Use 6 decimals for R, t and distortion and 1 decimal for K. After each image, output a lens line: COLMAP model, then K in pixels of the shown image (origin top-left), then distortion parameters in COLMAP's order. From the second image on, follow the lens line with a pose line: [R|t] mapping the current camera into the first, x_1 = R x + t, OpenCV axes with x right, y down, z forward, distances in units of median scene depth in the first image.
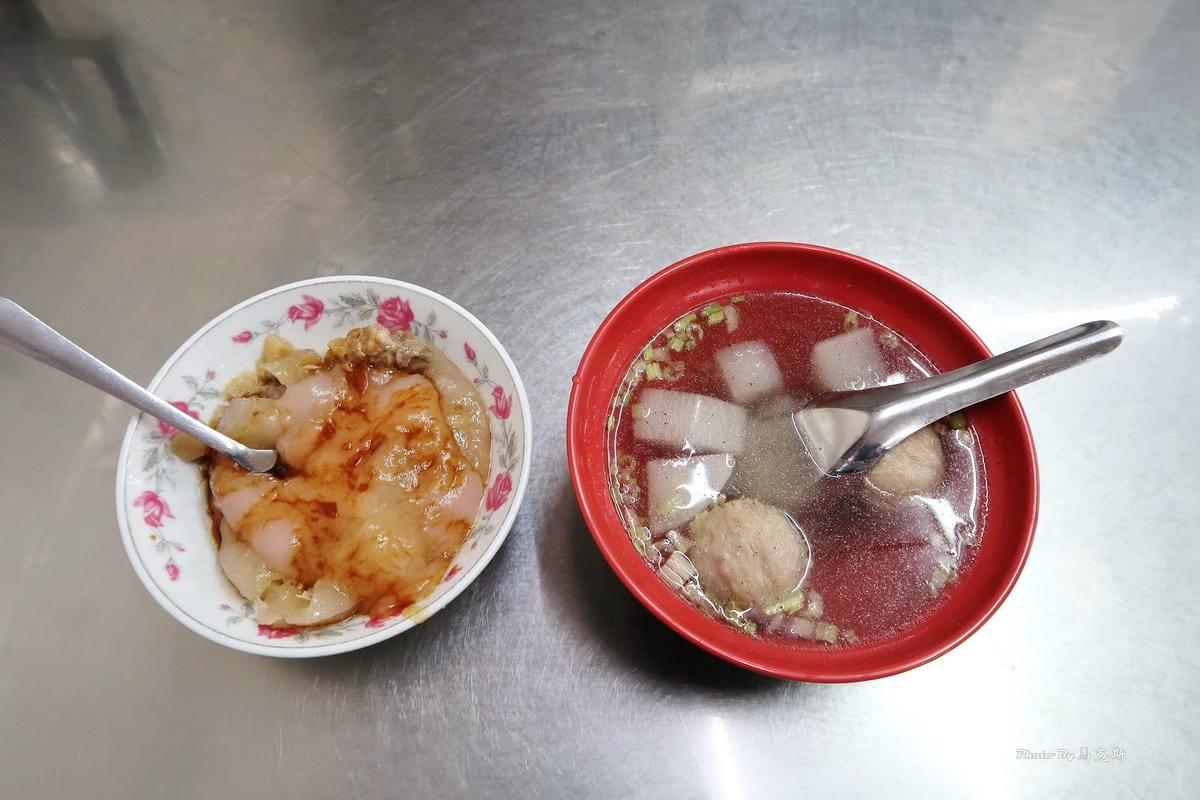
lens RADIAL K [[836.0, 0, 602.2], [0, 836.0, 389.6], [0, 0, 1]] dist [-0.019060, 0.000055]
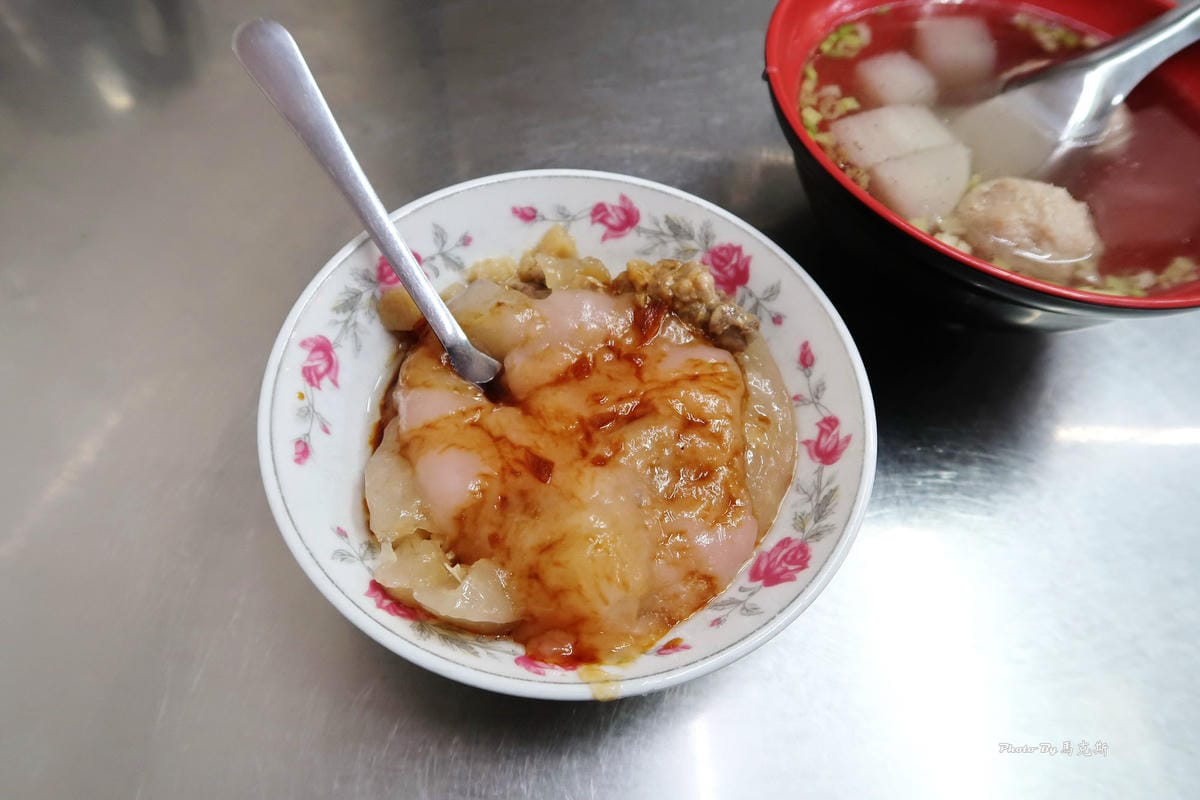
lens RADIAL K [[836.0, 0, 602.2], [0, 836.0, 389.6], [0, 0, 1]] dist [-0.019060, 0.000055]
pose [[0.887042, 0.410825, -0.210662, -0.163127], [-0.433674, 0.897948, -0.074942, 0.110415], [0.158376, 0.157836, 0.974682, 0.340344]]
